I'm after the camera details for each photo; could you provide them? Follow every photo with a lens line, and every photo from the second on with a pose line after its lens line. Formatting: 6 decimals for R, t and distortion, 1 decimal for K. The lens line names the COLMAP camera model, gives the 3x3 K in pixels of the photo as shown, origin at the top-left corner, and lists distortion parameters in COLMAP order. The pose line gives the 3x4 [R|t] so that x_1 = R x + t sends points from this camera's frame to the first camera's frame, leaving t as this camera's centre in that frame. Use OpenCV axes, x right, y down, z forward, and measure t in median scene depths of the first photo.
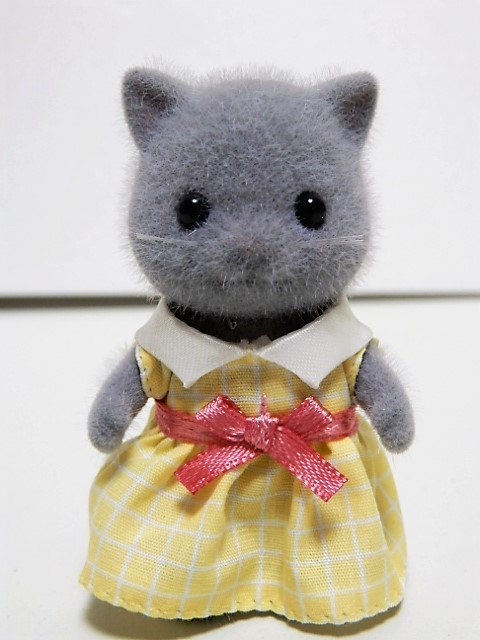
lens RADIAL K [[829.0, 0, 239.6], [0, 829.0, 318.7], [0, 0, 1]] dist [-0.087655, 0.000000]
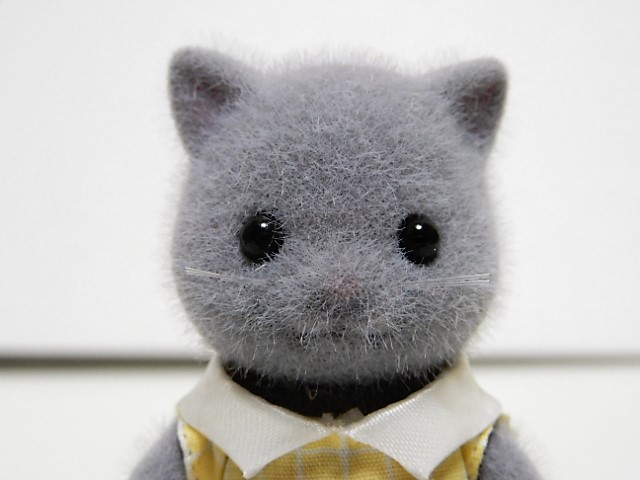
lens RADIAL K [[1394.4, 0, 318.3], [0, 1394.4, 239.5], [0, 0, 1]] dist [-0.259304, 0.000000]
pose [[0.999696, 0.014080, 0.020241, -0.029837], [-0.011575, 0.992829, -0.118978, 0.018820], [-0.021771, 0.118708, 0.992691, -0.240141]]
